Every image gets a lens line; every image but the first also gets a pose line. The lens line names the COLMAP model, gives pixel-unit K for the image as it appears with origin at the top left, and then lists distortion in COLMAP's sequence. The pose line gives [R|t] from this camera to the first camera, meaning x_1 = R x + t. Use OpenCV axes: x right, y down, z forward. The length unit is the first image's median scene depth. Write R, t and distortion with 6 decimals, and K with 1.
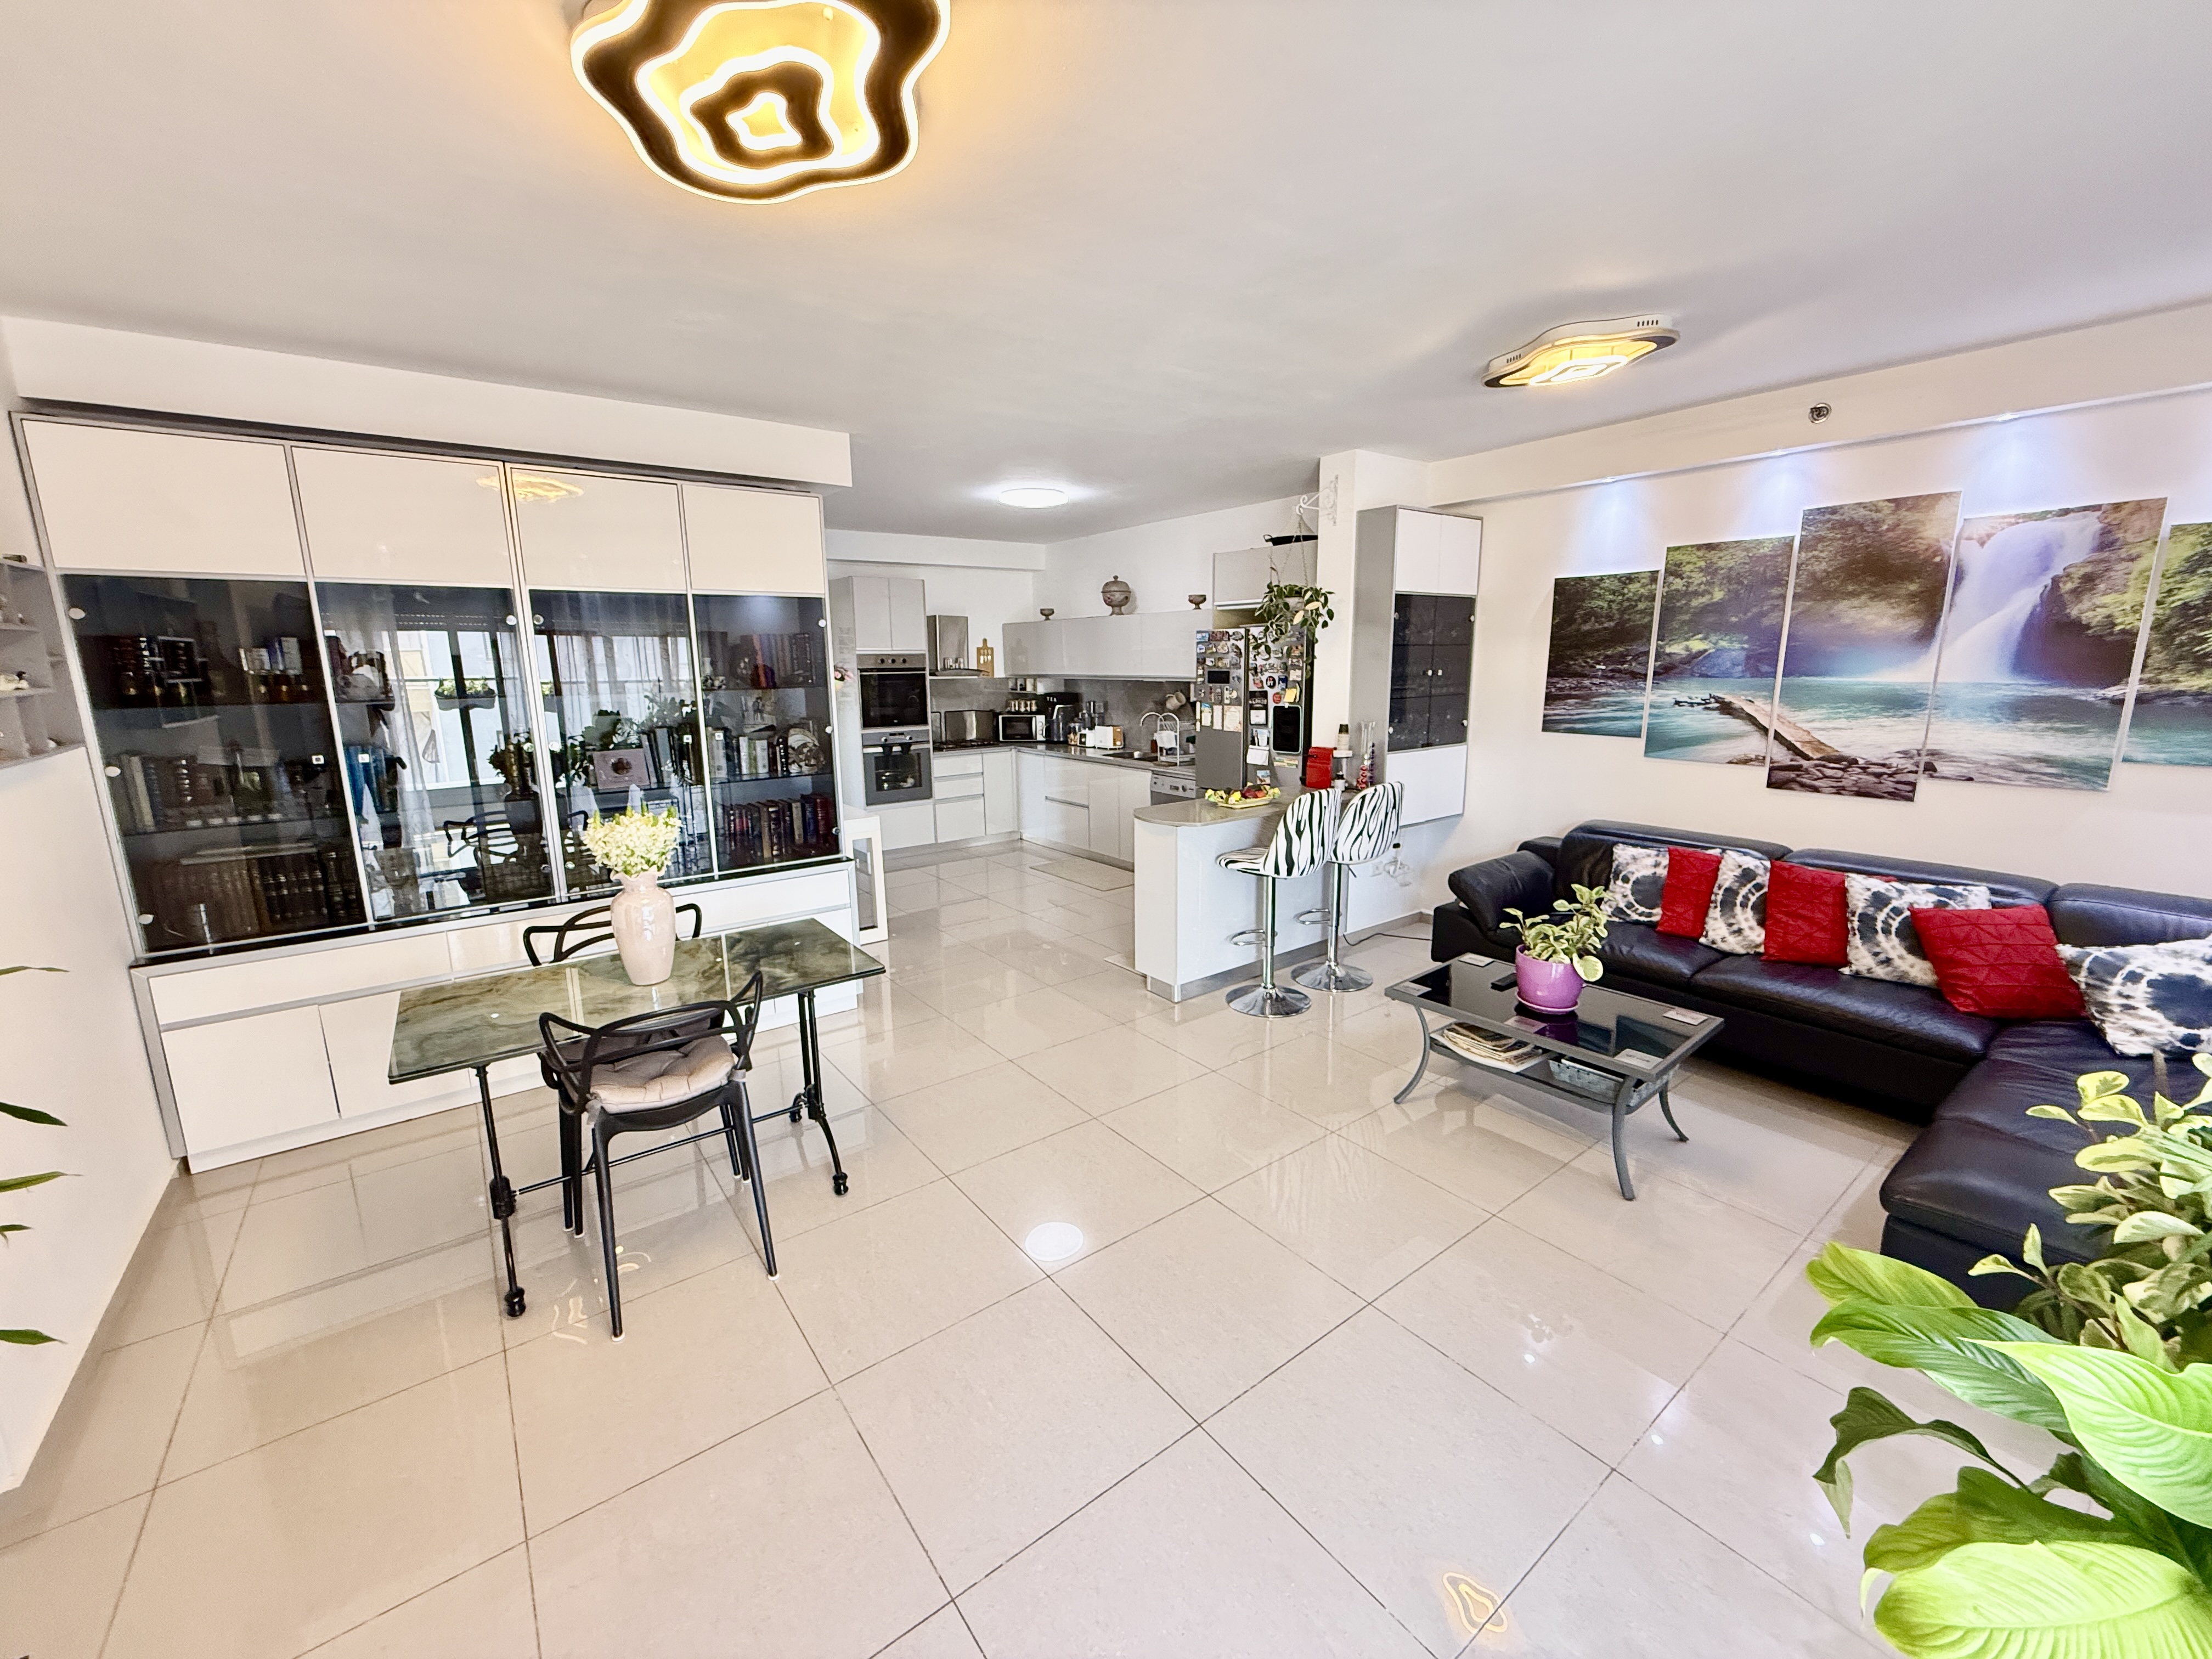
lens RADIAL K [[891.3, 0, 1106.0], [0, 891.3, 829.5], [0, 0, 1]] dist [0.000988, -0.000182]
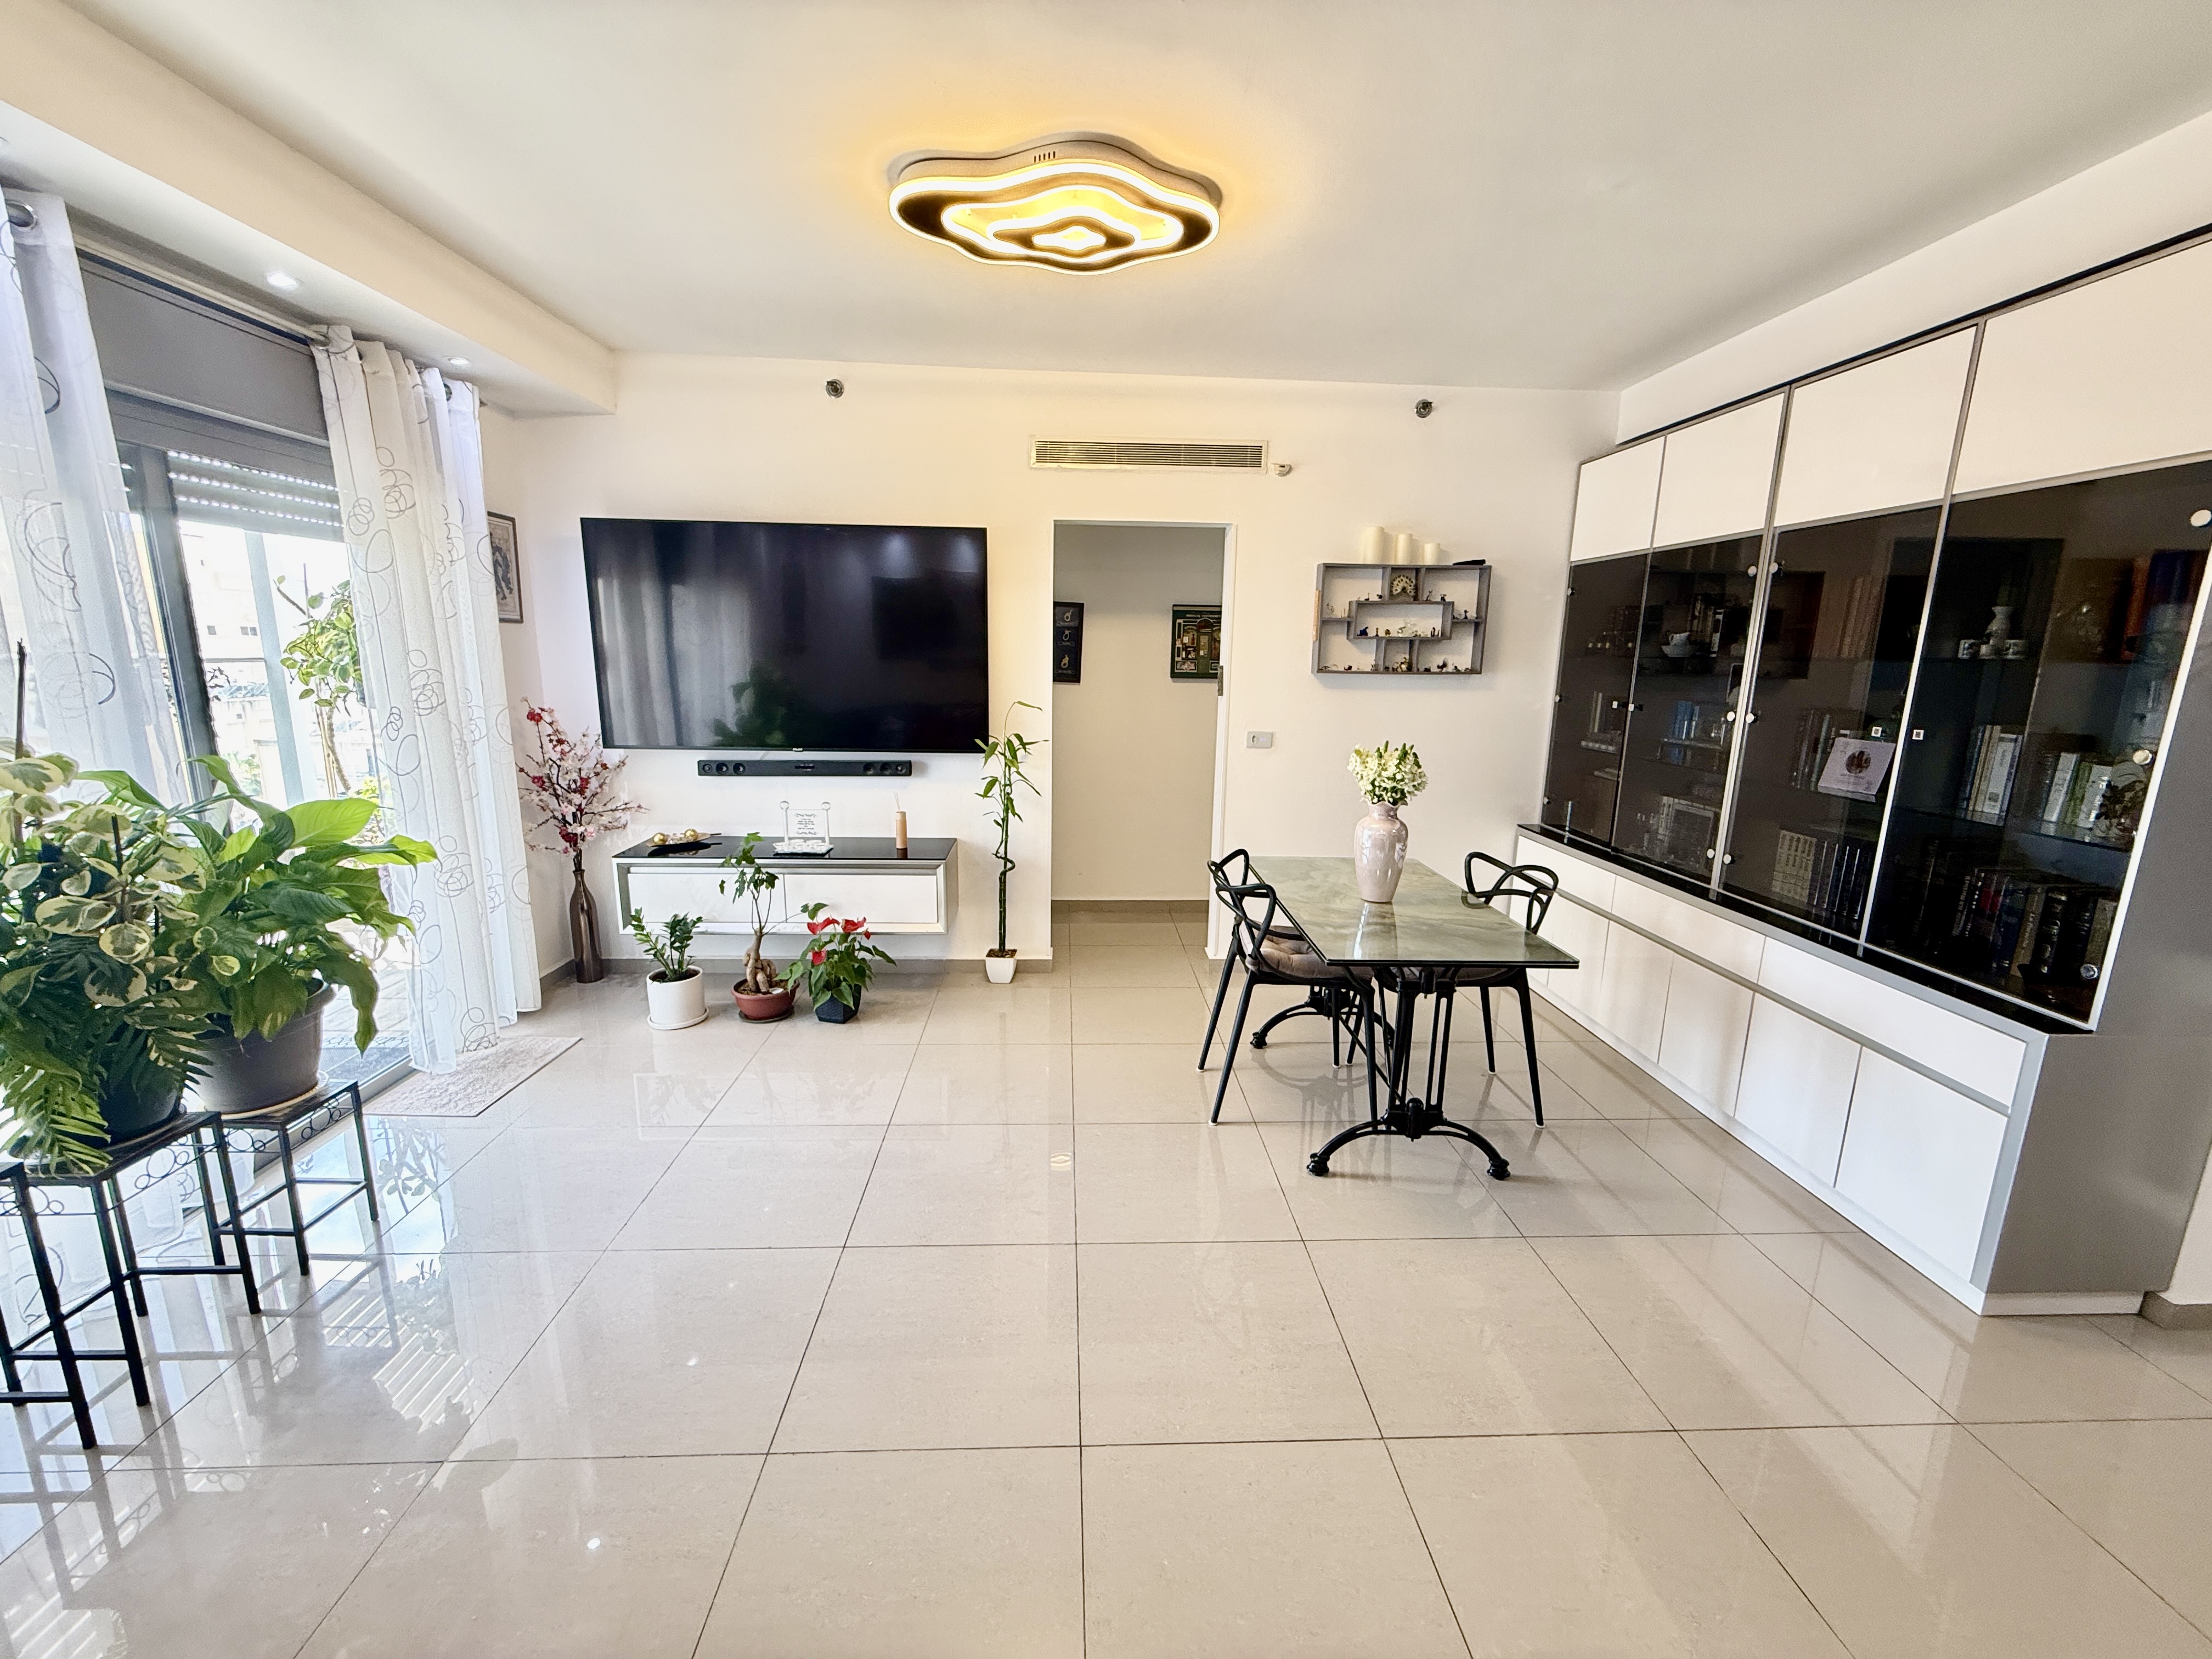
lens RADIAL K [[883.0, 0, 1106.0], [0, 883.0, 829.5], [0, 0, 1]] dist [-0.000305, -0.000385]
pose [[-0.568200, 0.164519, -0.806277, 0.305371], [-0.166908, 0.936403, 0.308693, -0.108087], [0.805786, 0.309973, -0.504604, 0.685212]]
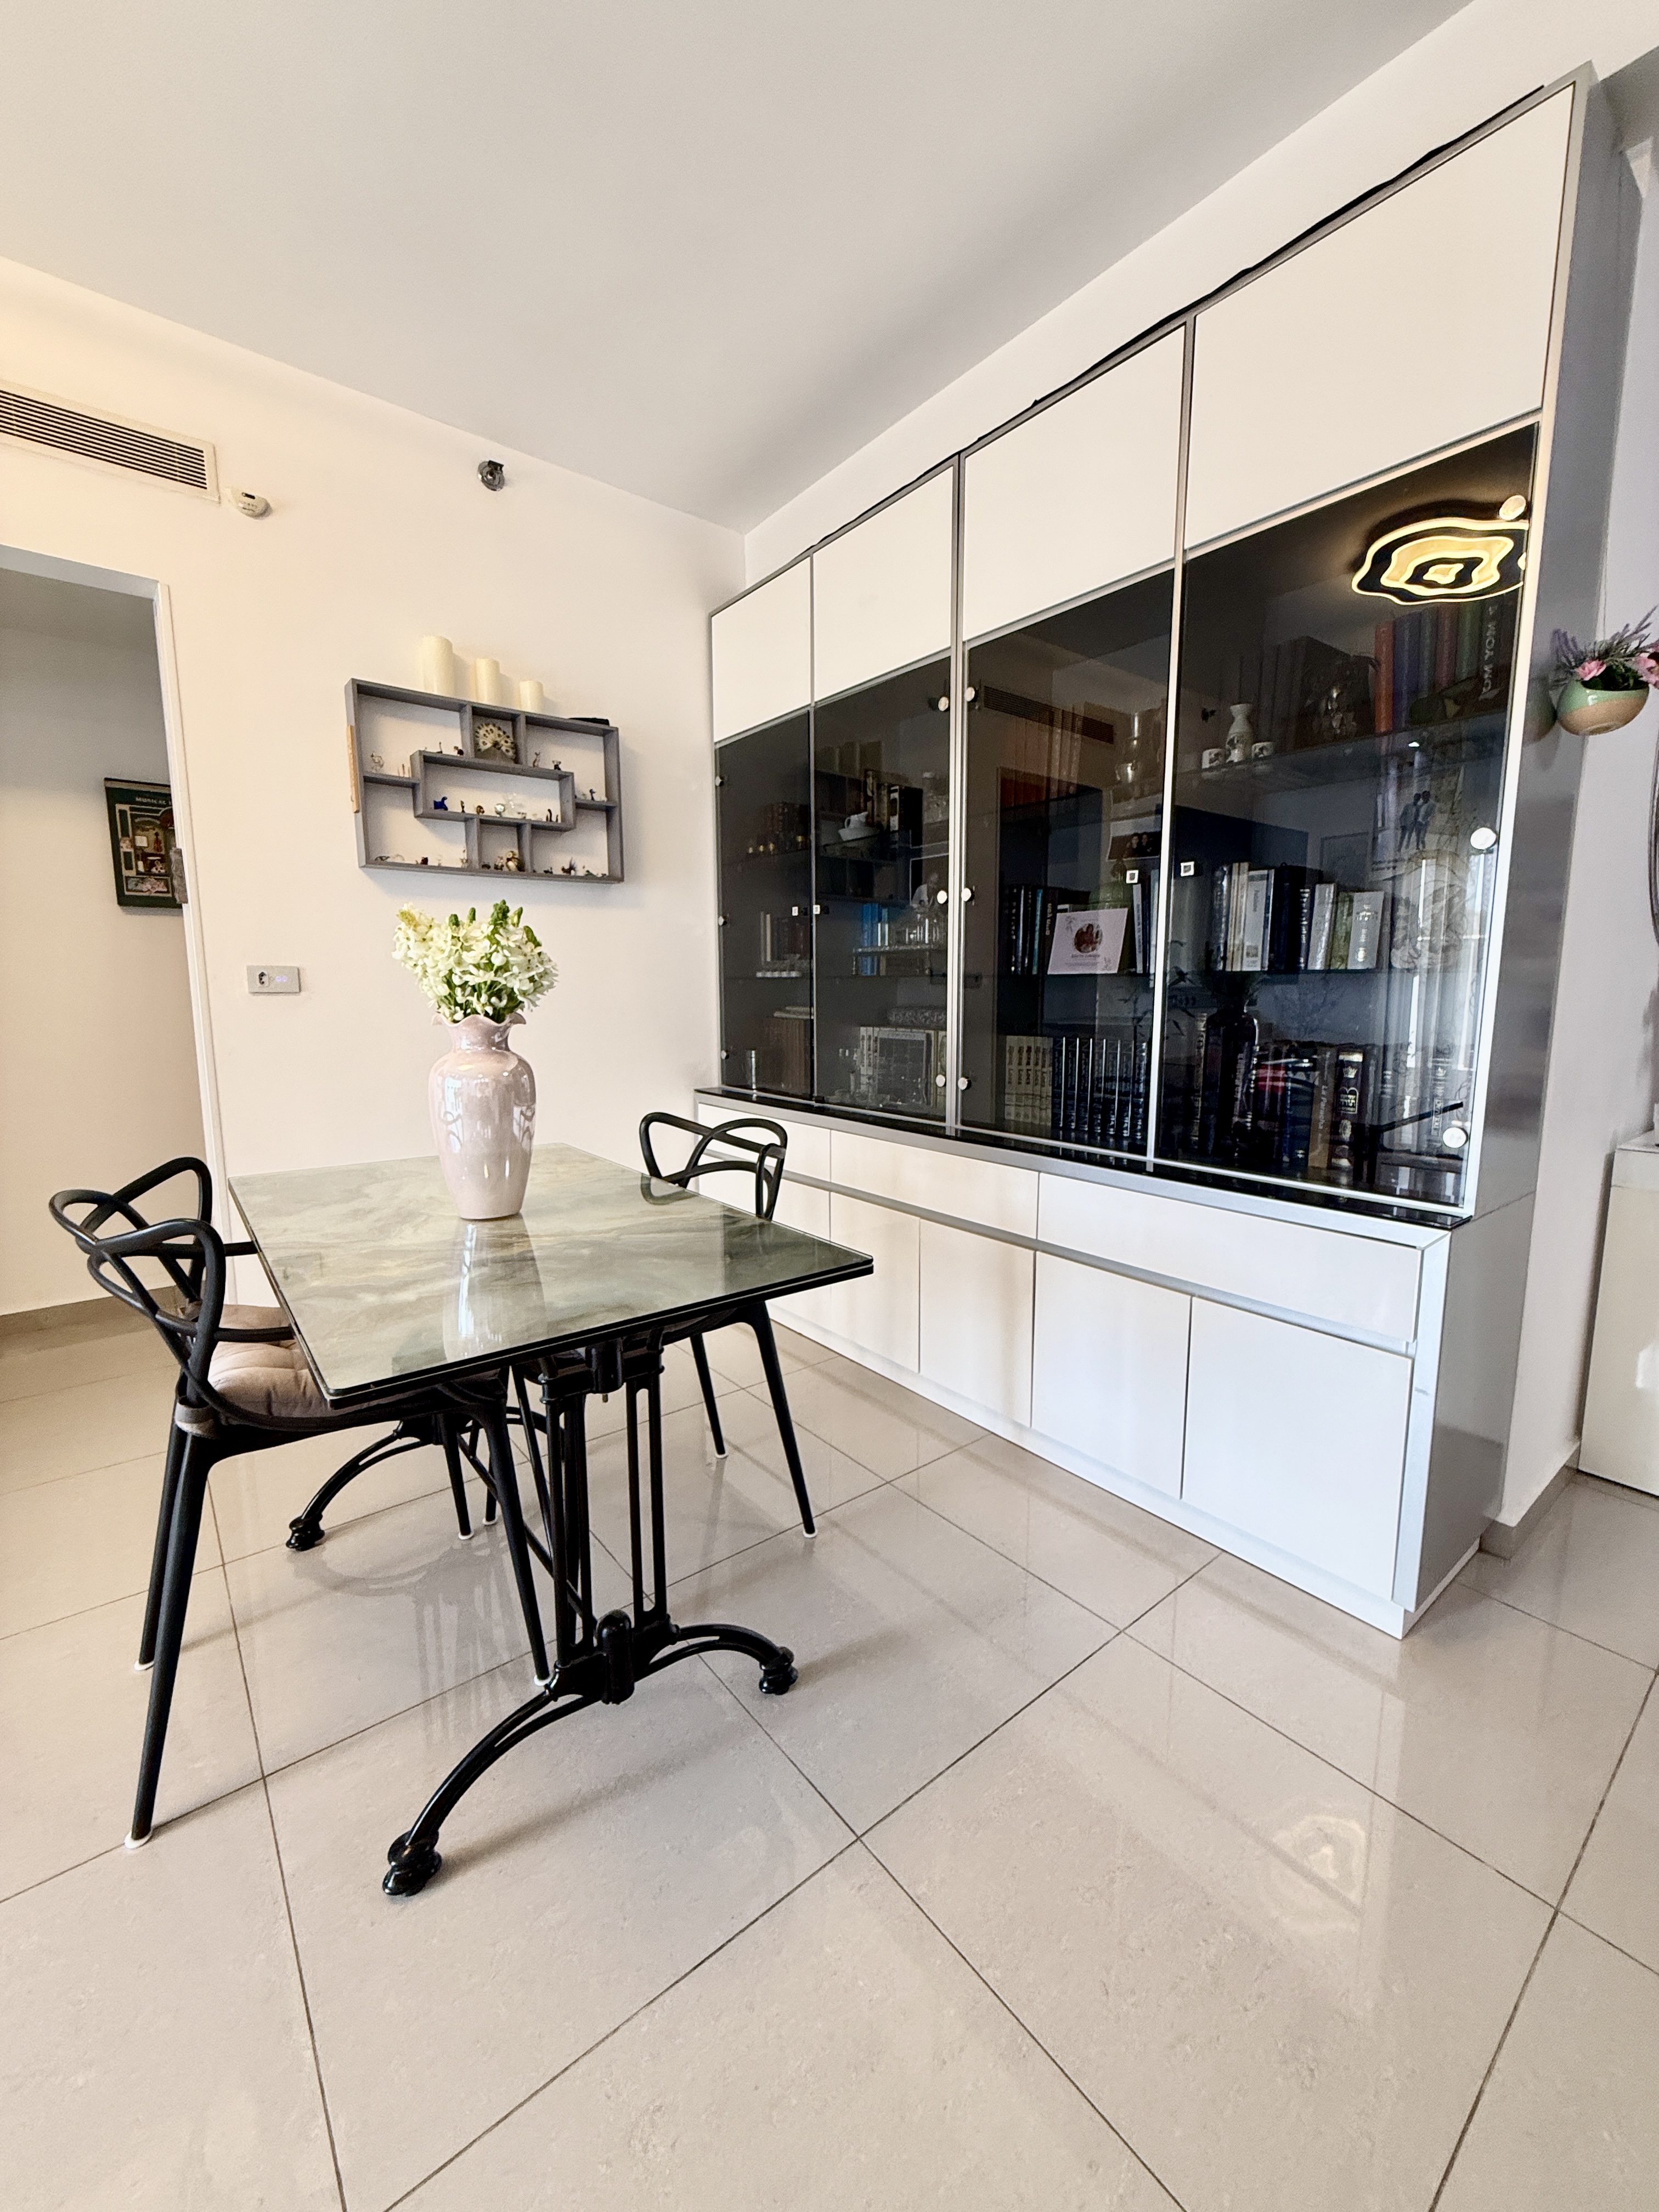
lens RADIAL K [[883.0, 0, 829.5], [0, 883.0, 1106.0], [0, 0, 1]] dist [-0.000305, -0.000385]
pose [[0.024377, 0.146848, -0.988859, 0.026068], [-0.188034, 0.972172, 0.139734, -0.010723], [0.981860, 0.182533, 0.051311, 0.638712]]
